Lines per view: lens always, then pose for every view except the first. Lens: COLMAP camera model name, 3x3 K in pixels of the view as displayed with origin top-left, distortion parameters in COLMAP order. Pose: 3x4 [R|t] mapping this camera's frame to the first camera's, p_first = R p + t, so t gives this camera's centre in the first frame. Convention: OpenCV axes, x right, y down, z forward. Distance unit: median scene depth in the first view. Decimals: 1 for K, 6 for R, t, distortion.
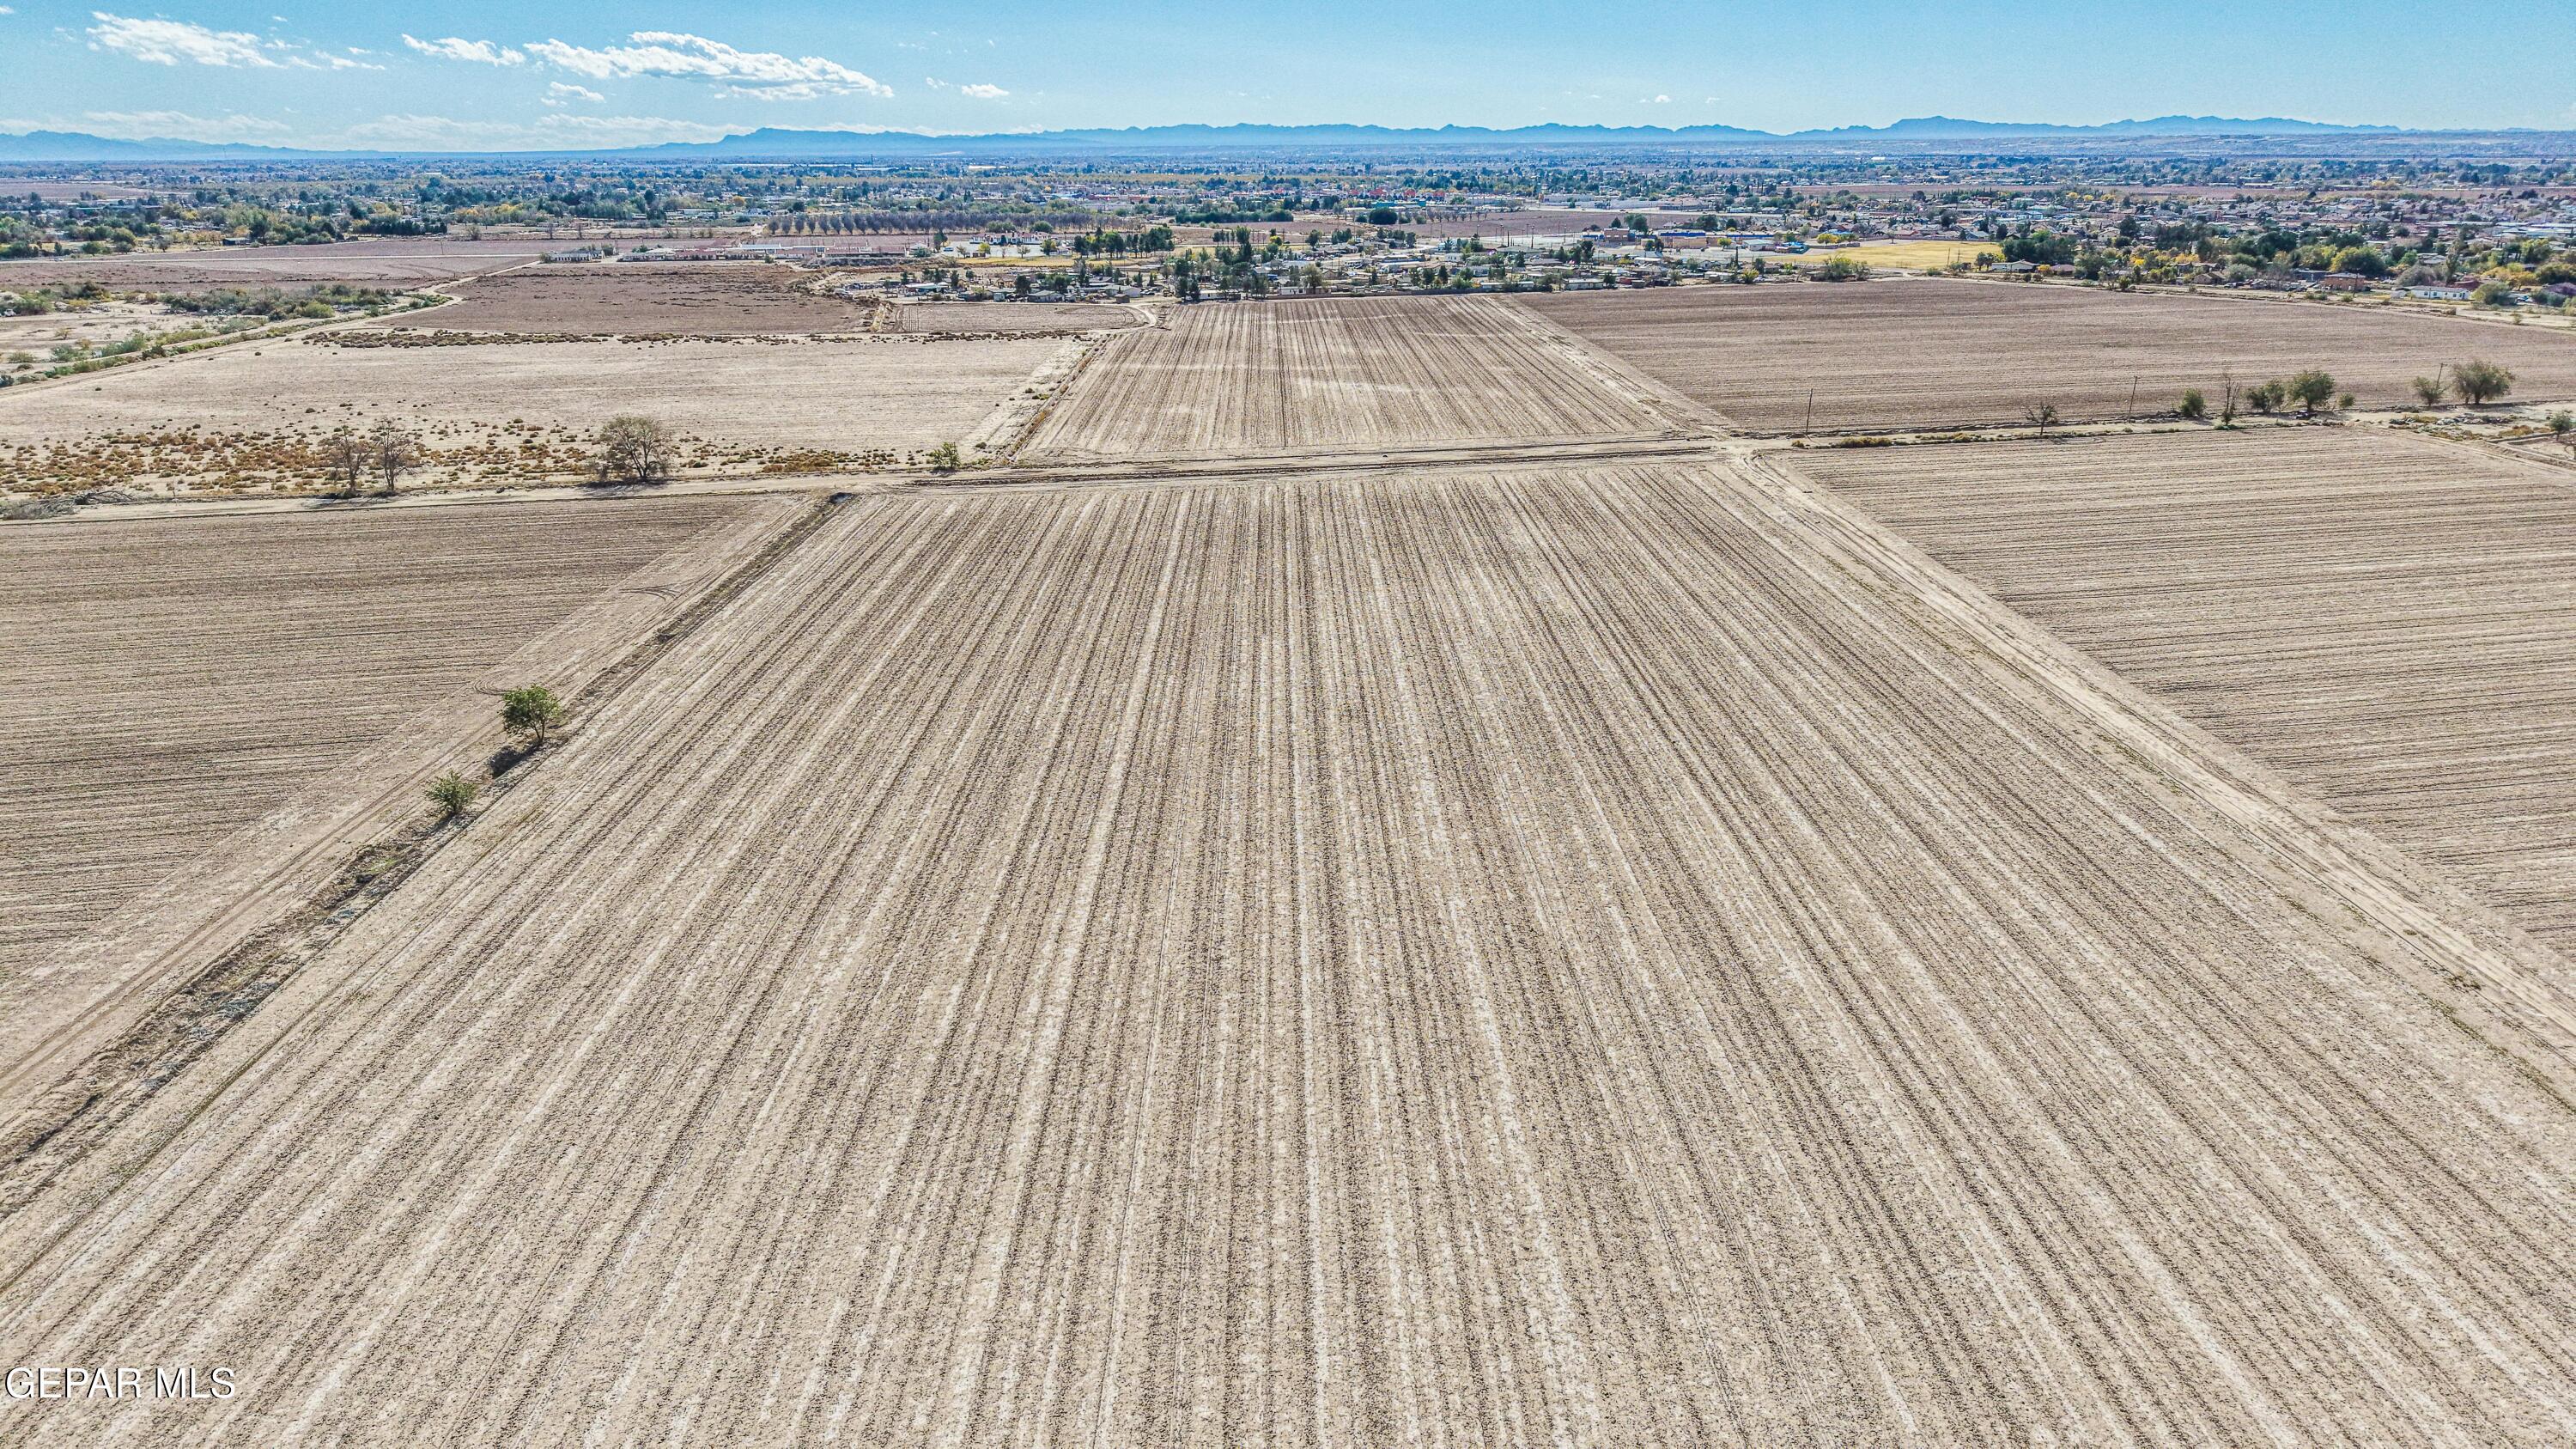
lens RADIAL K [[1718.0, 0, 1283.8], [0, 1718.0, 723.3], [0, 0, 1]] dist [0.044418, -0.051379]
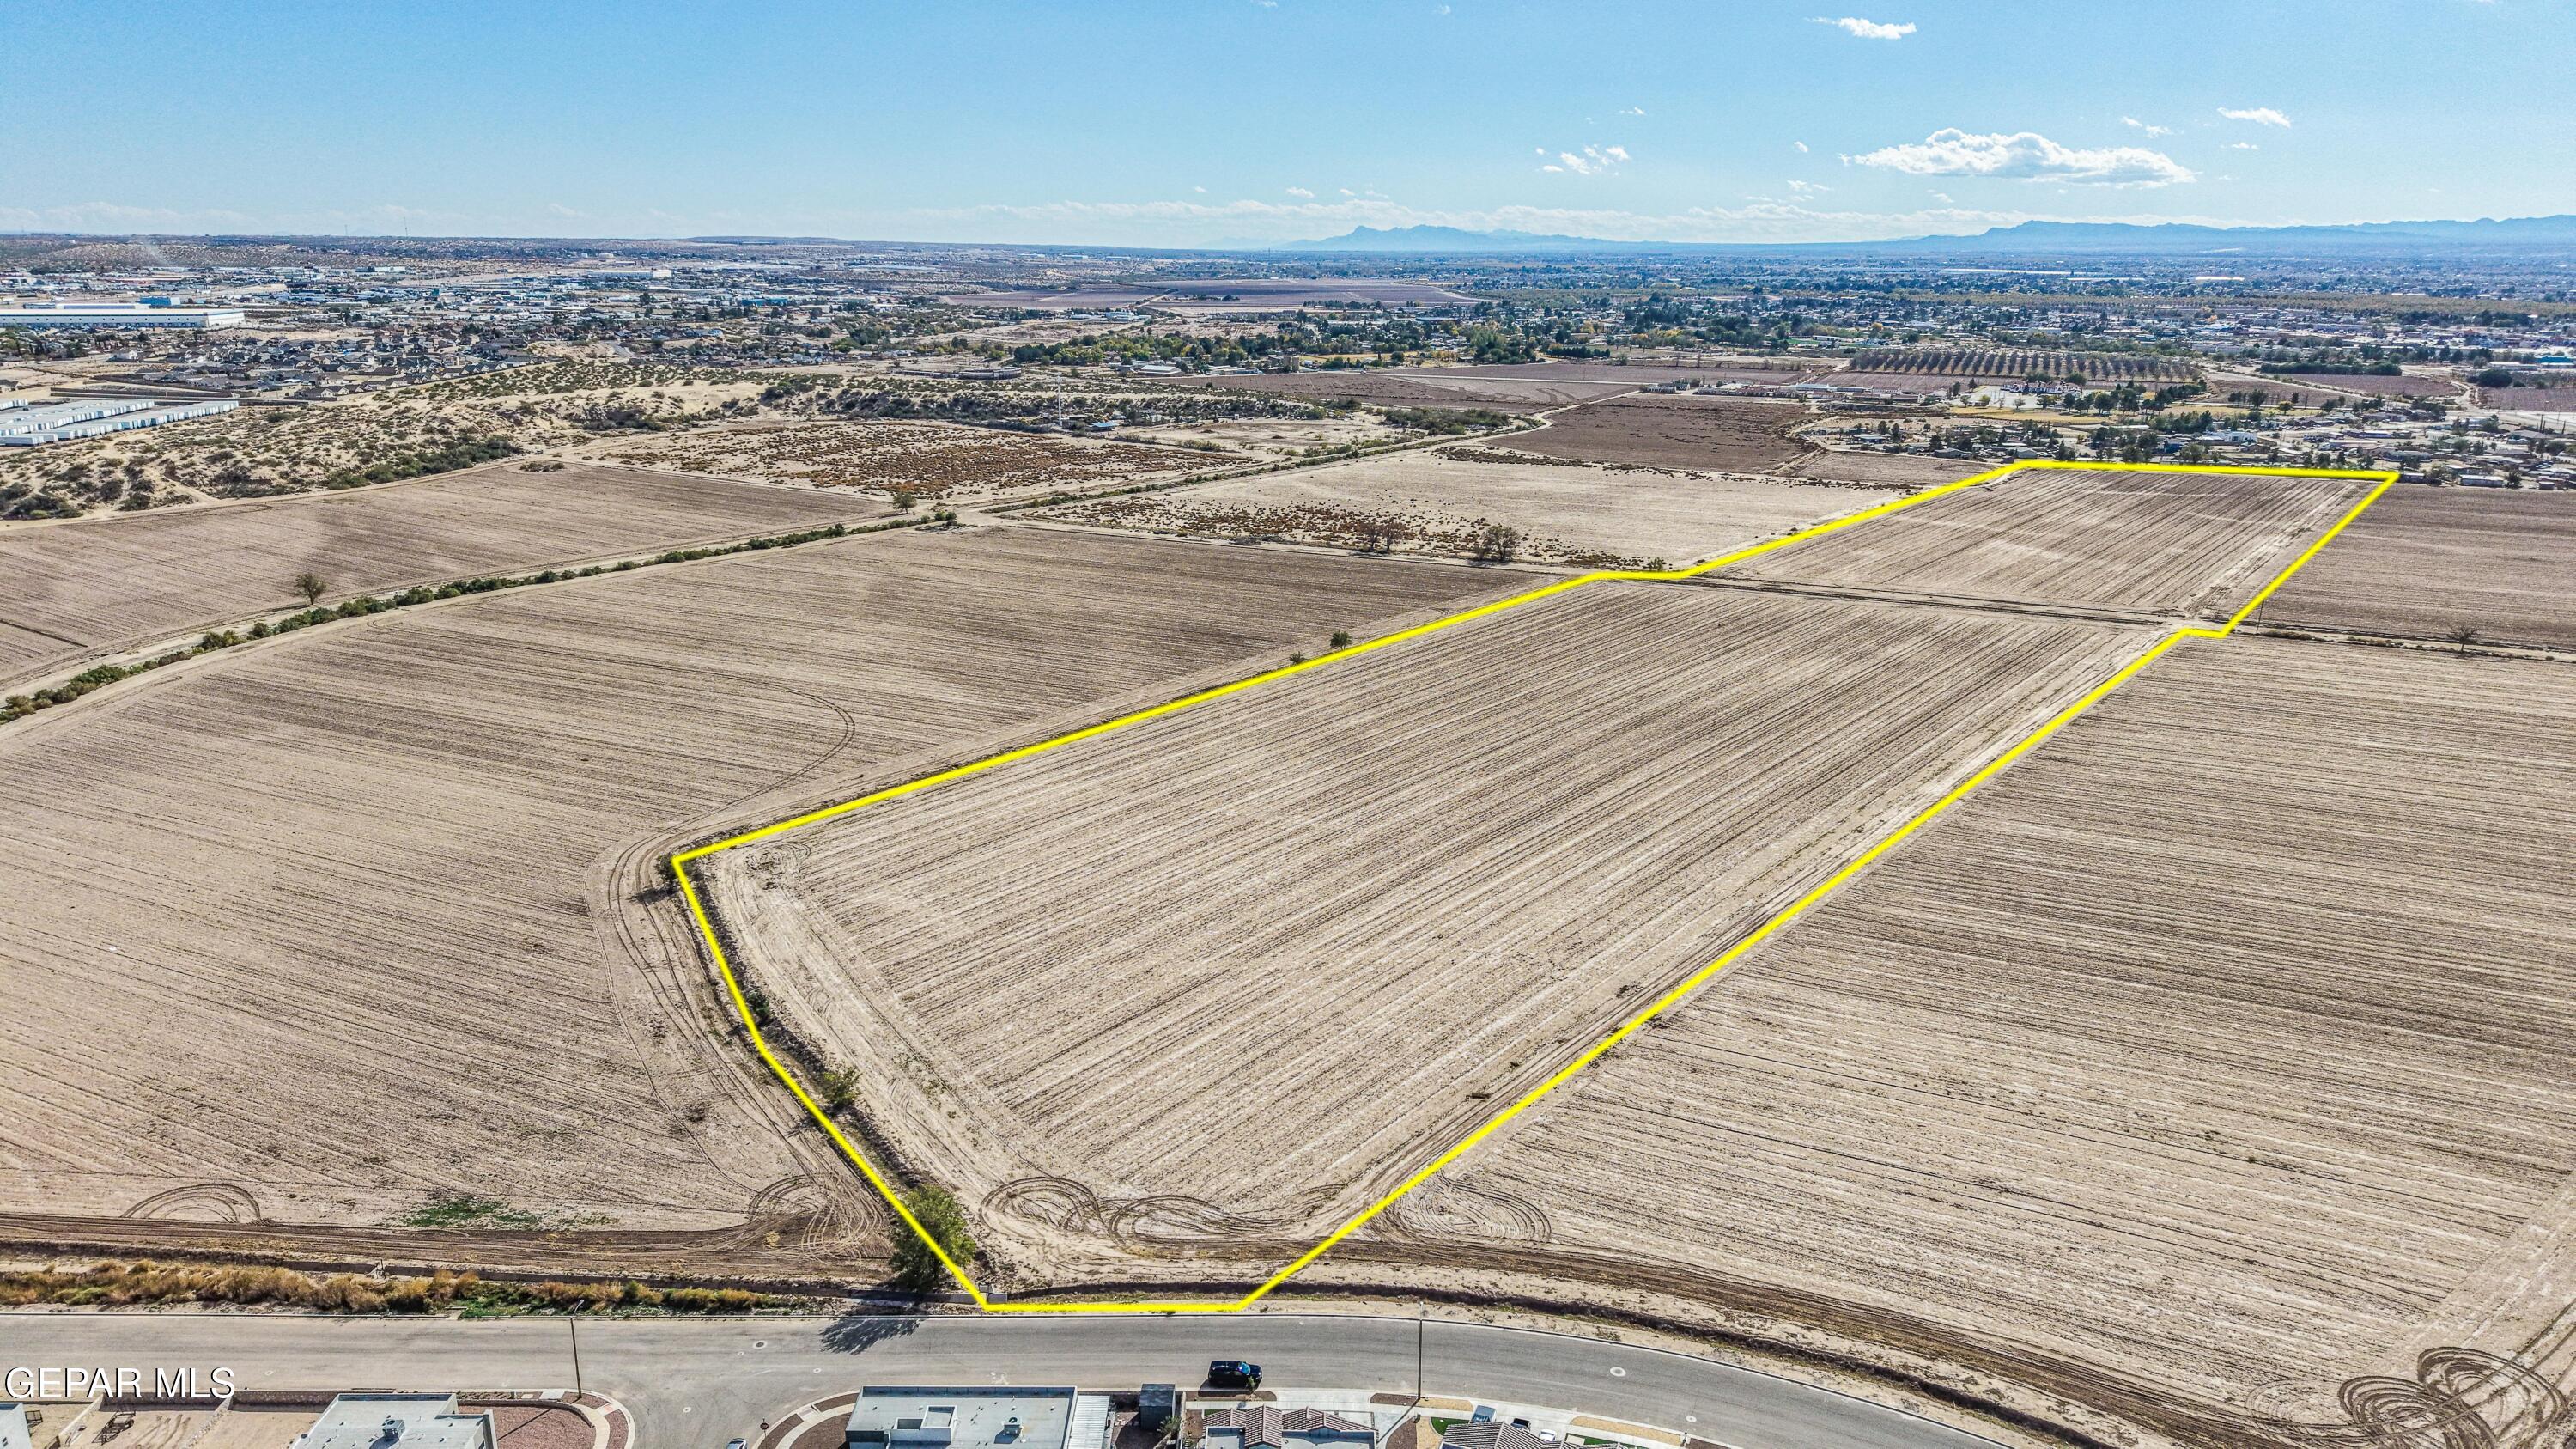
lens RADIAL K [[1718.0, 0, 1283.8], [0, 1718.0, 723.3], [0, 0, 1]] dist [0.044418, -0.051379]
pose [[0.781506, 0.174763, -0.598921, 1.015694], [-0.203170, 0.978928, 0.020540, 0.075556], [0.589890, 0.105631, 0.800545, -1.060983]]
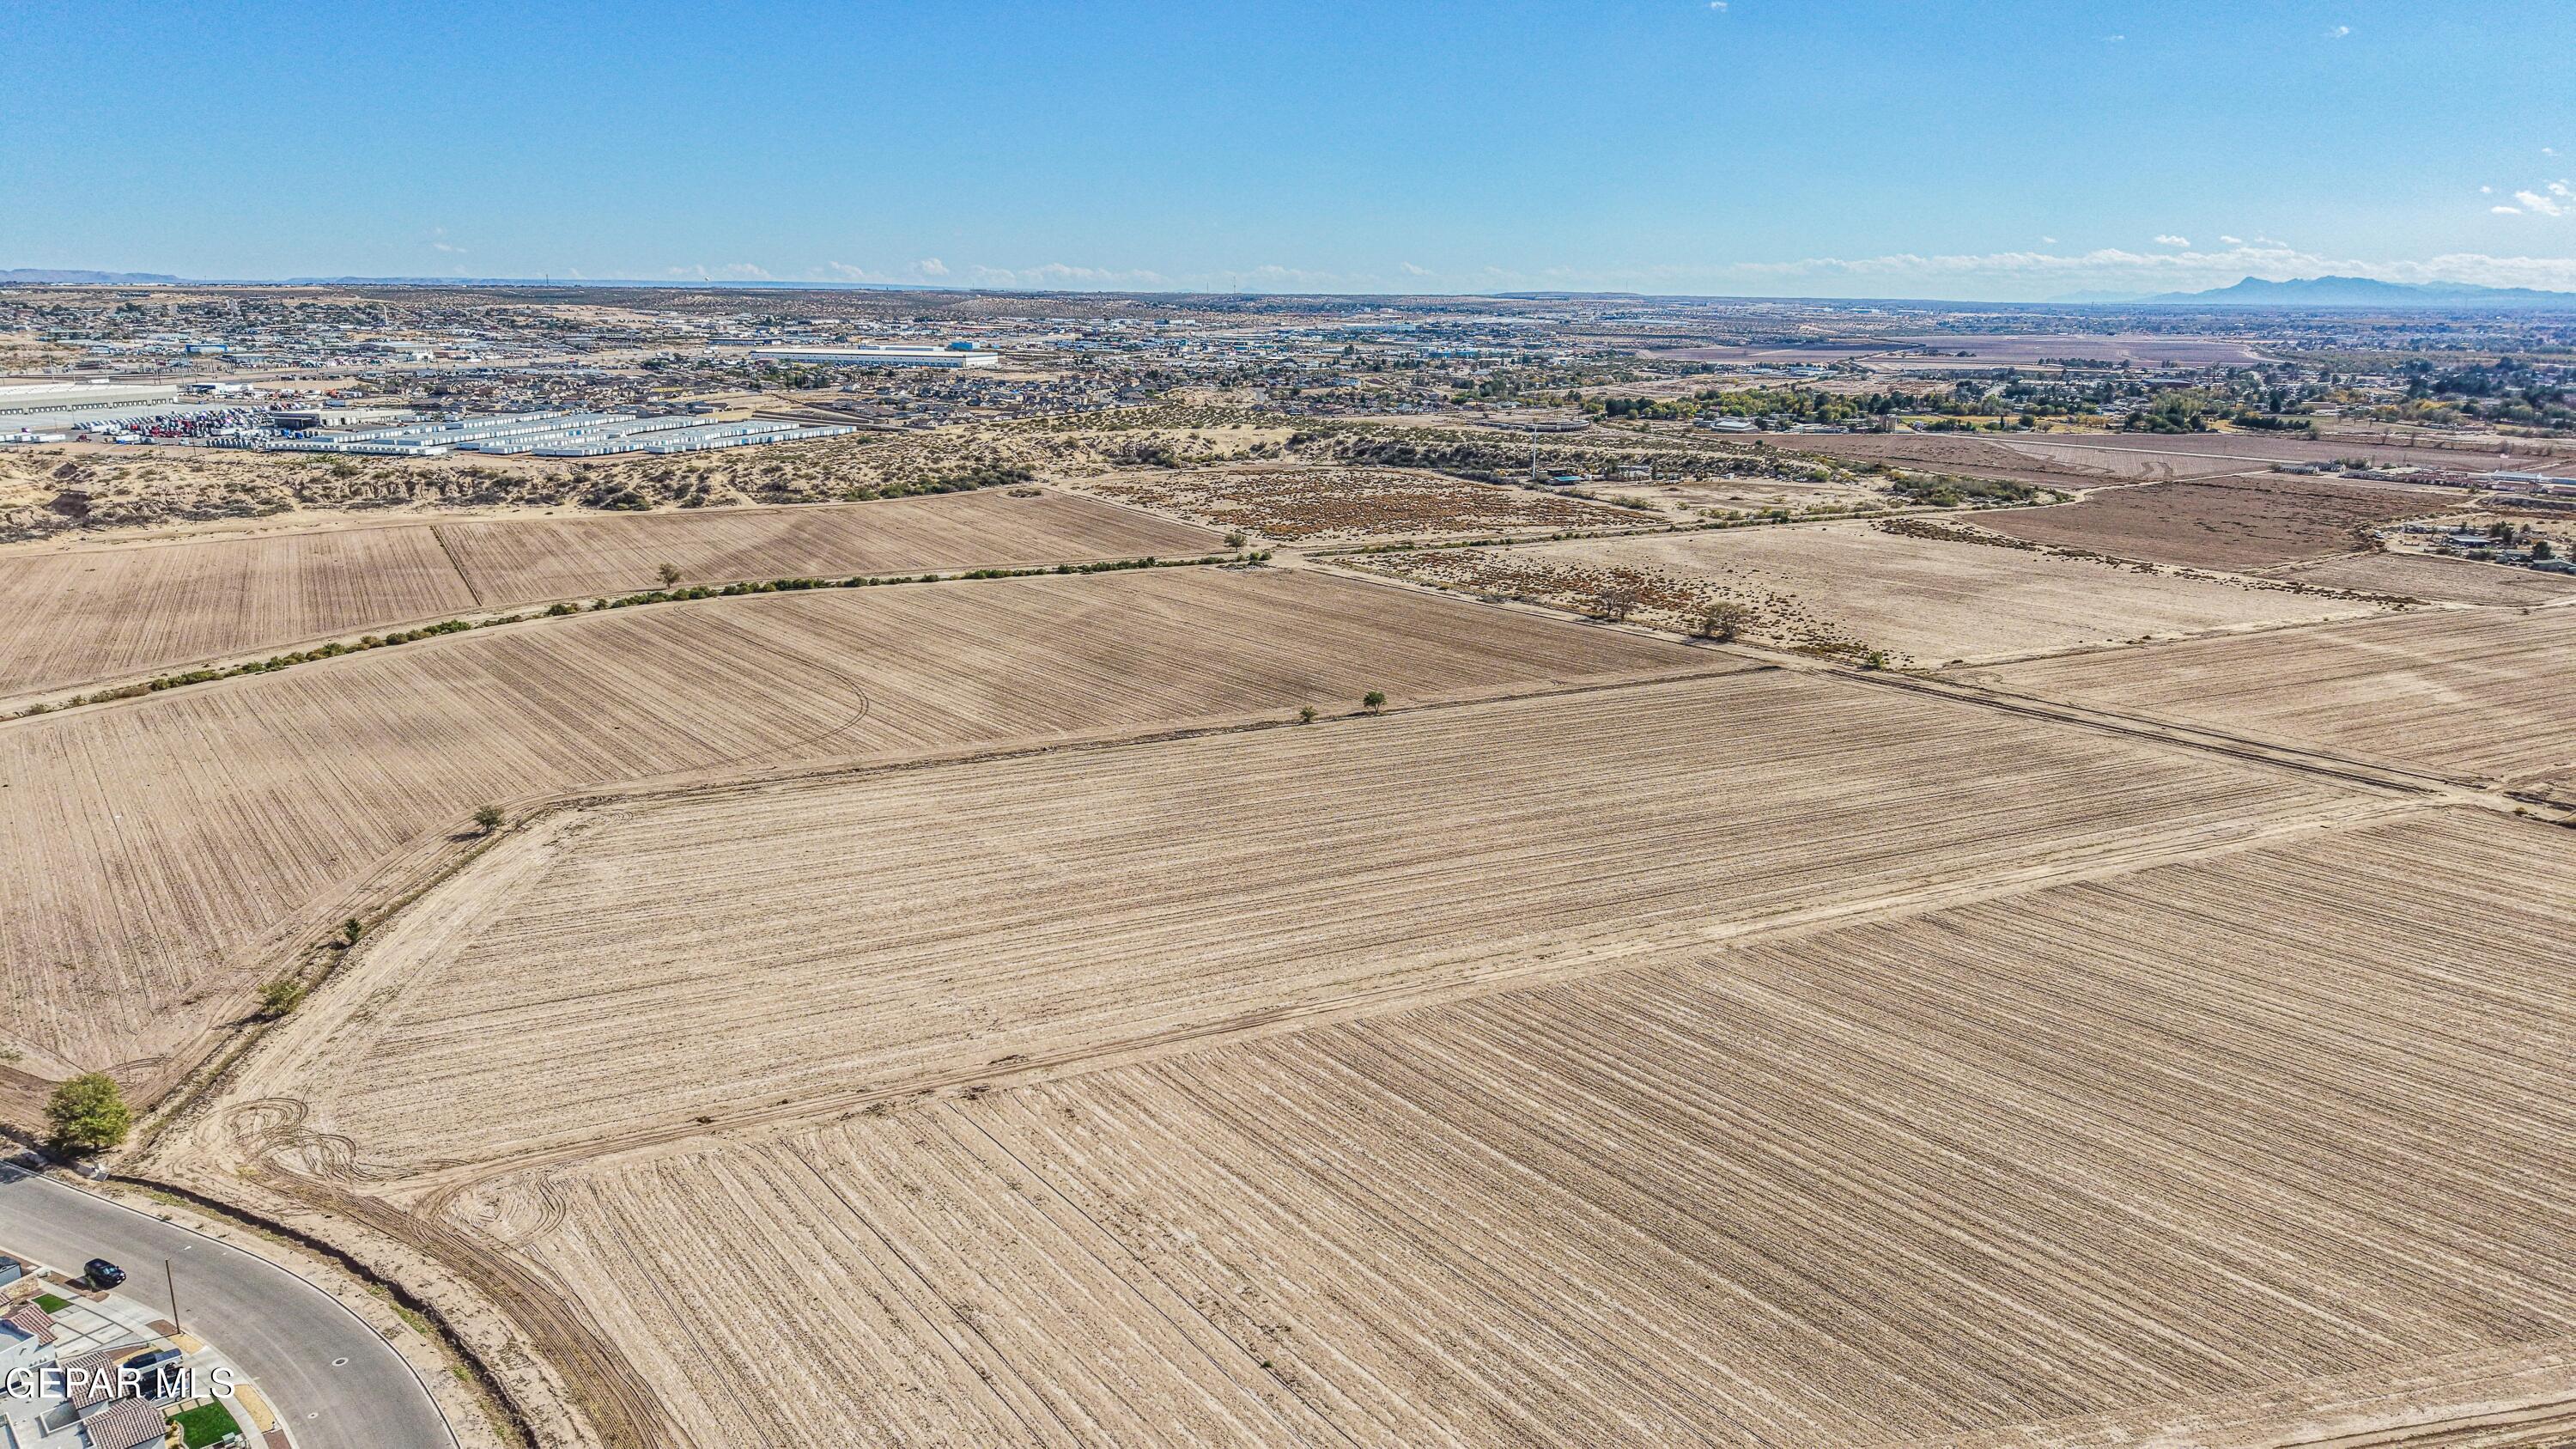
lens RADIAL K [[1718.0, 0, 1283.8], [0, 1718.0, 723.3], [0, 0, 1]] dist [0.044418, -0.051379]
pose [[0.427840, 0.225998, -0.875144, 1.631215], [-0.291881, 0.950907, 0.102868, -0.185107], [0.855429, 0.211427, 0.472801, -0.292691]]
